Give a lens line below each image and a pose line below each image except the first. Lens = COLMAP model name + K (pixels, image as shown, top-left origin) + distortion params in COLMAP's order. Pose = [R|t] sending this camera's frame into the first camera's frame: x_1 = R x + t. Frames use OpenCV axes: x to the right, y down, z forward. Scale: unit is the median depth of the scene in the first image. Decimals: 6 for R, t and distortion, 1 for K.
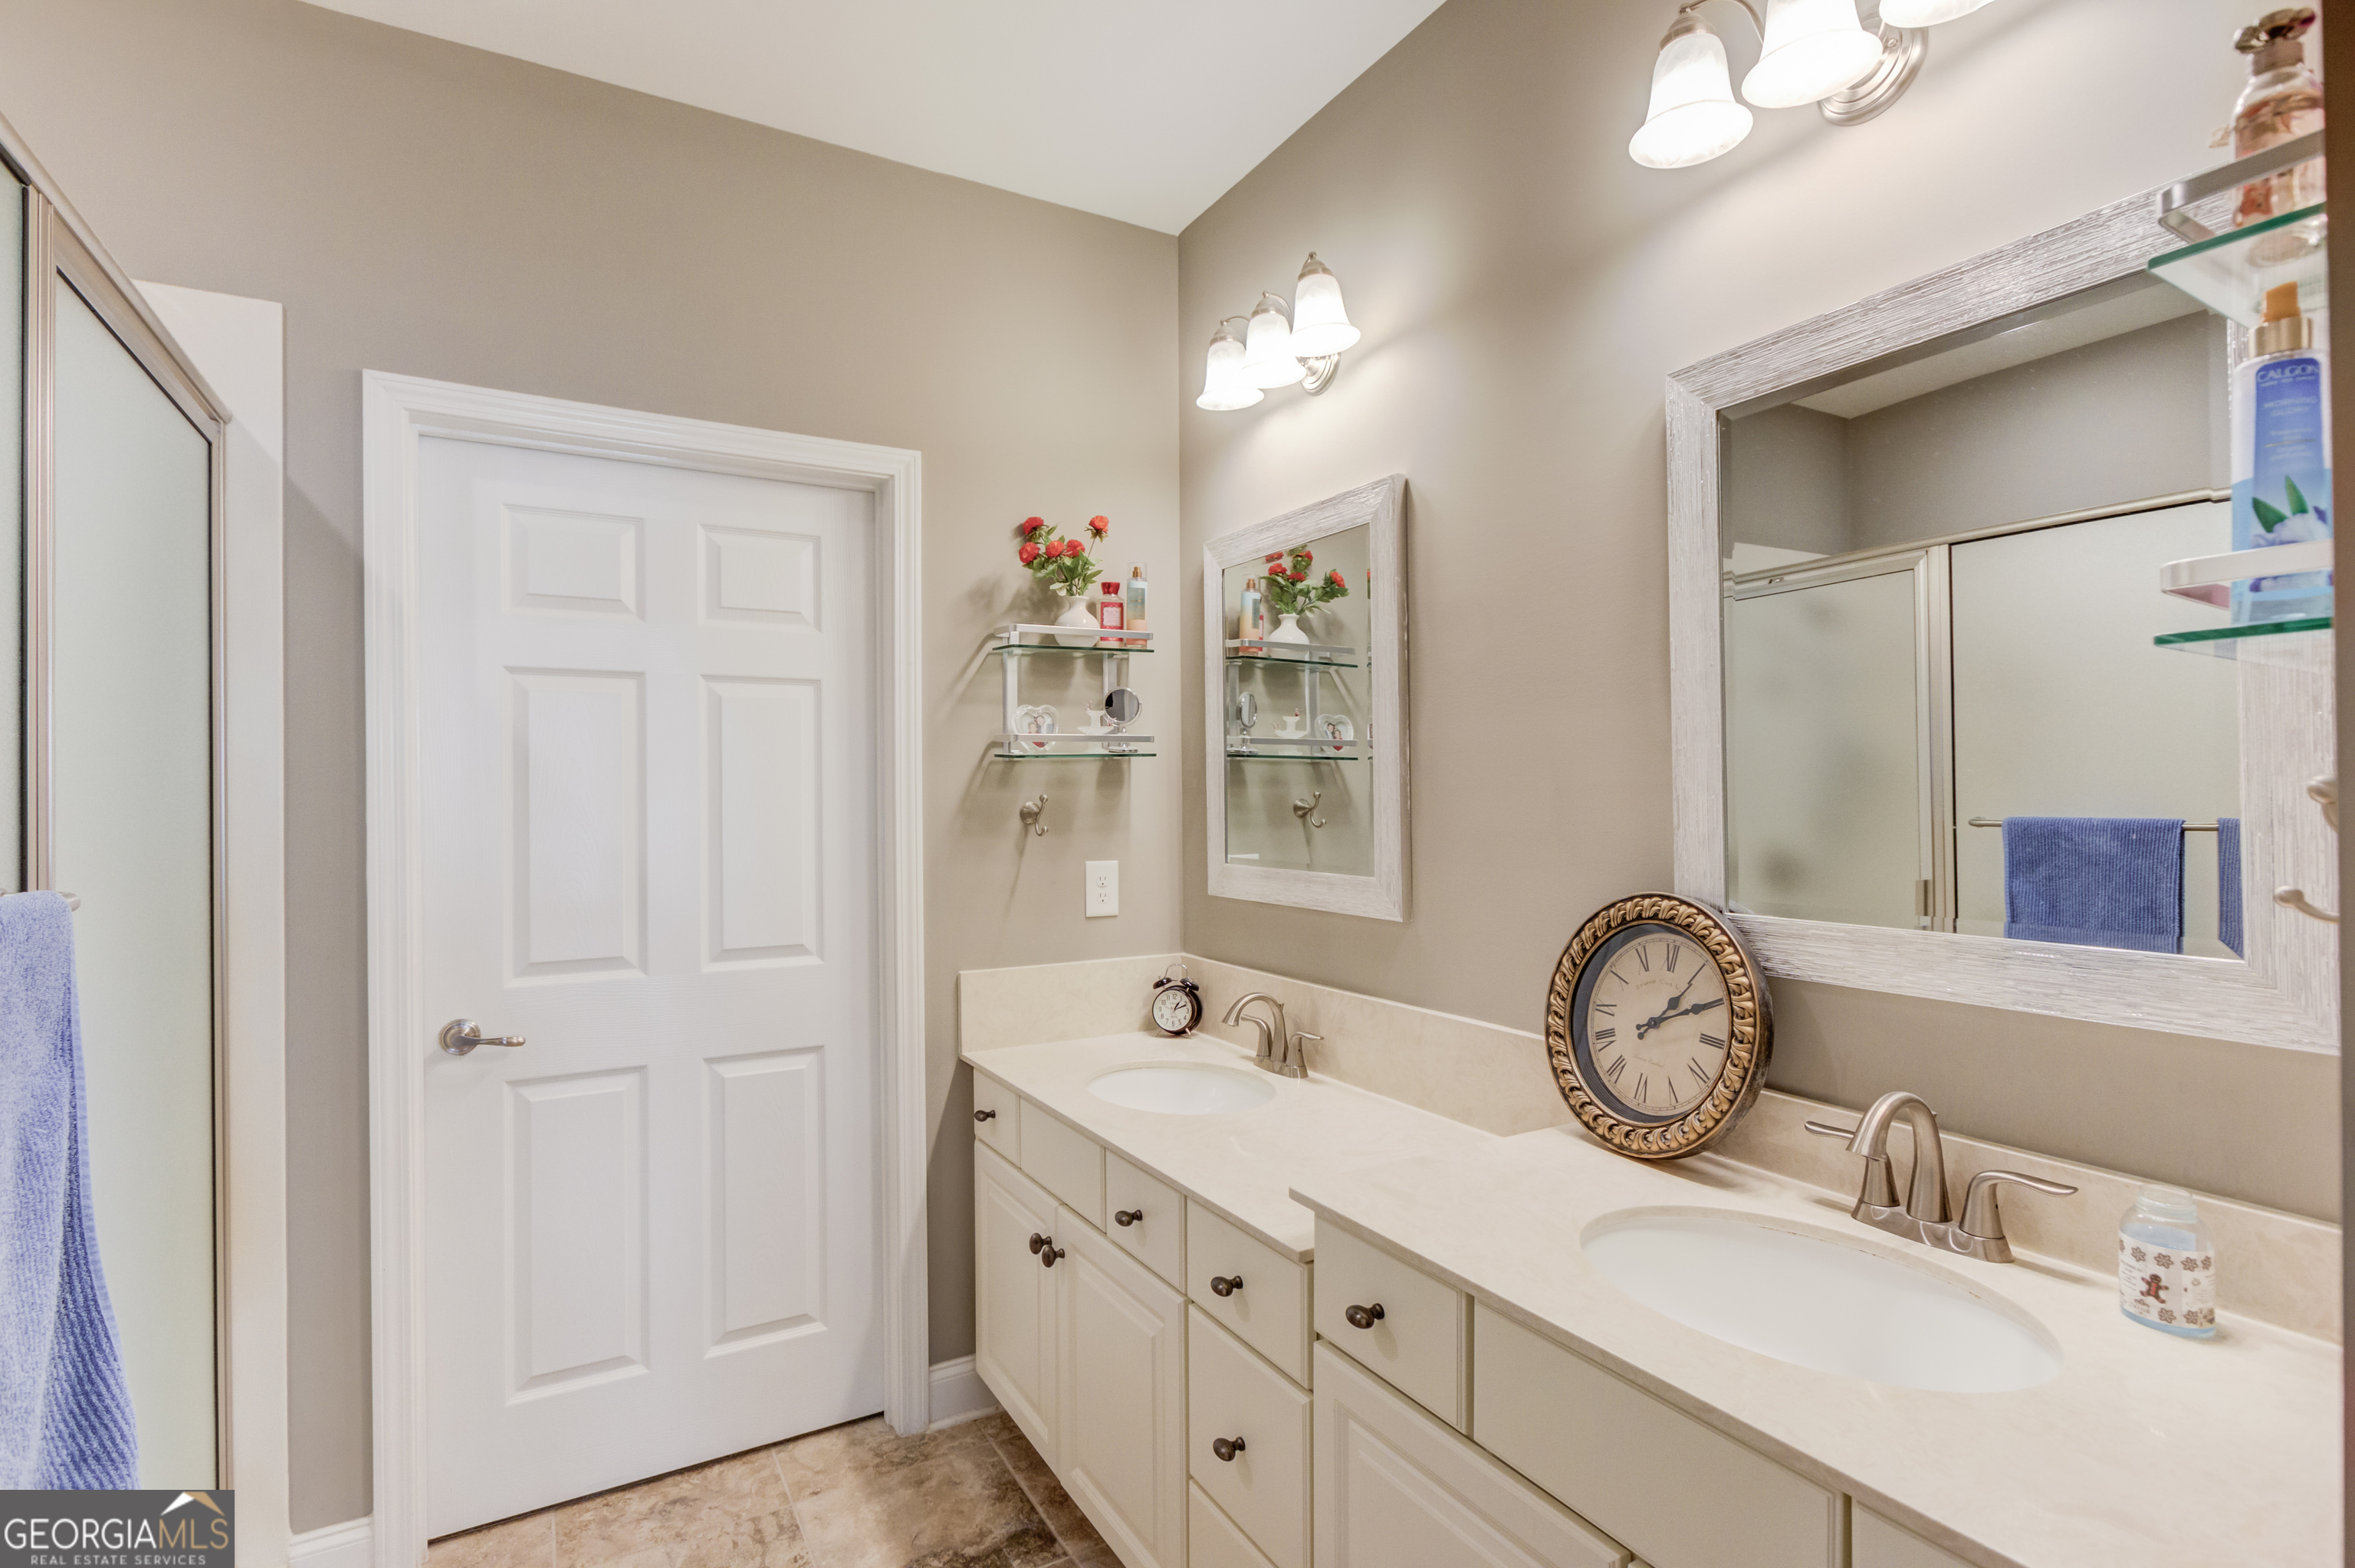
lens RADIAL K [[1142.5, 0, 1175.3], [0, 1142.5, 796.5], [0, 0, 1]] dist [-0.001253, 0.010268]
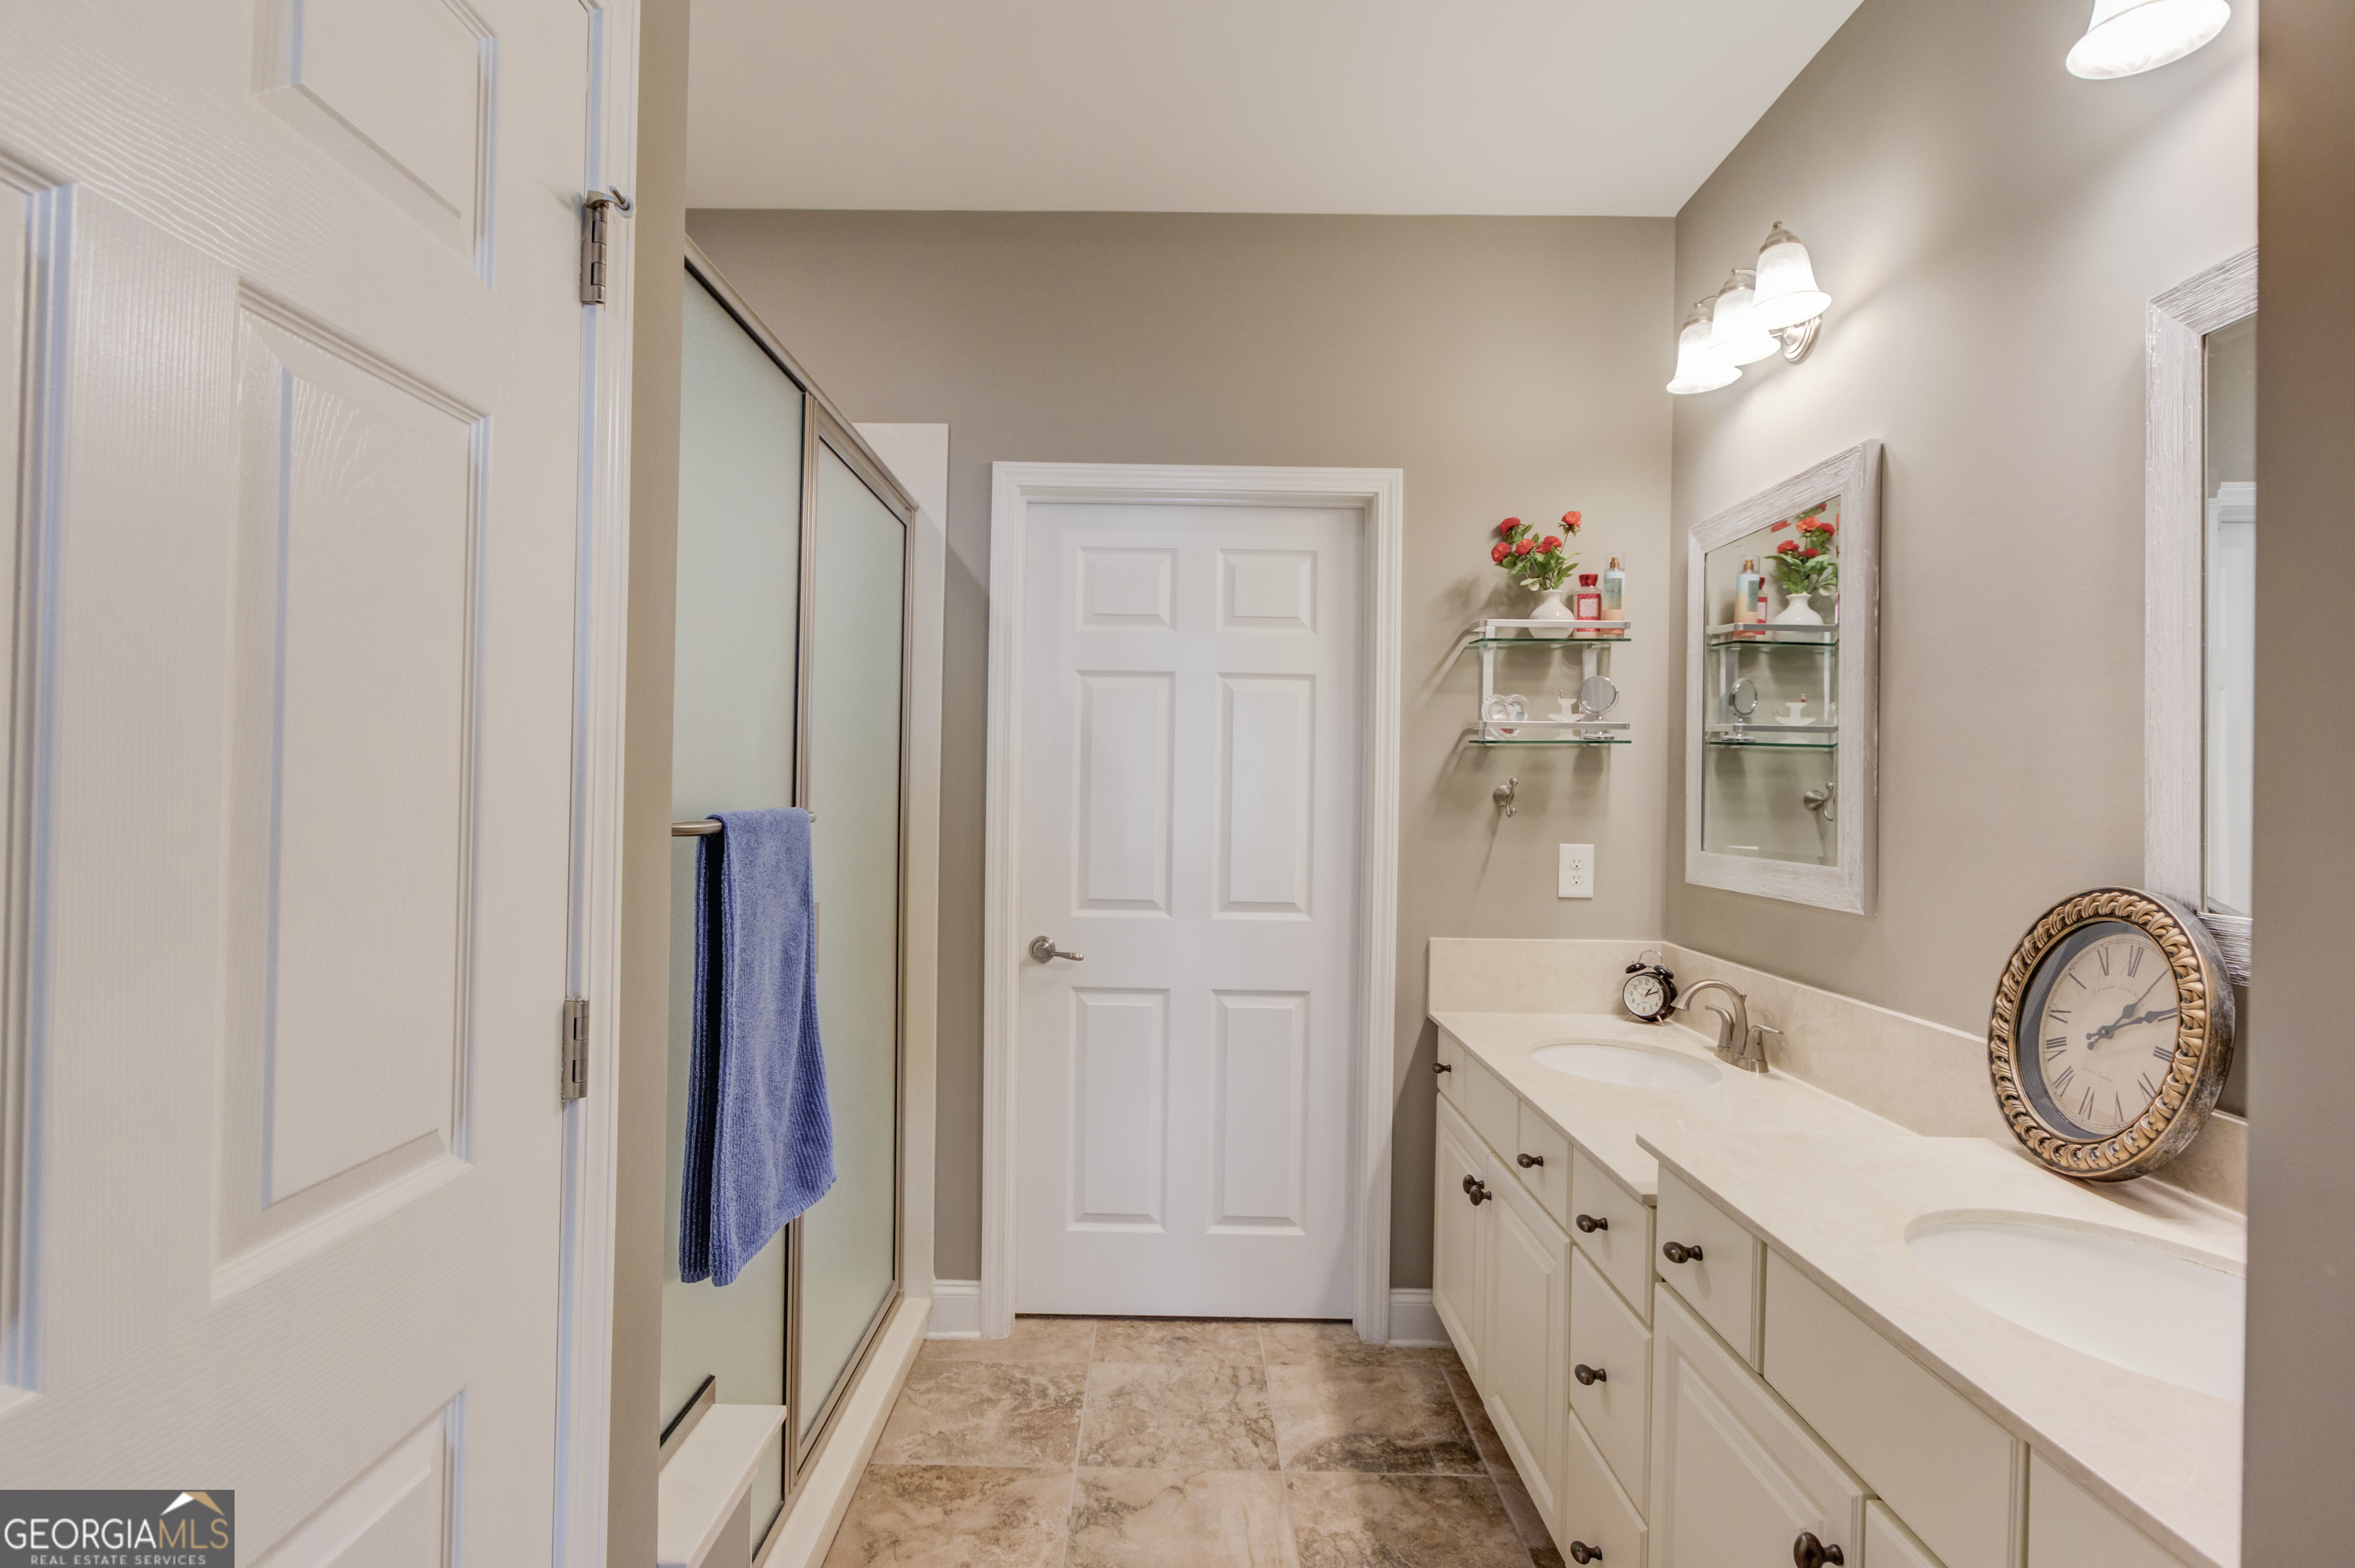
lens RADIAL K [[1142.5, 0, 1168.0], [0, 1142.5, 795.9], [0, 0, 1]] dist [-0.001253, 0.010268]
pose [[0.873939, 0.025140, -0.485384, 0.144216], [-0.024561, 0.999670, 0.007555, 0.016984], [0.485414, 0.005318, 0.874268, -0.097395]]
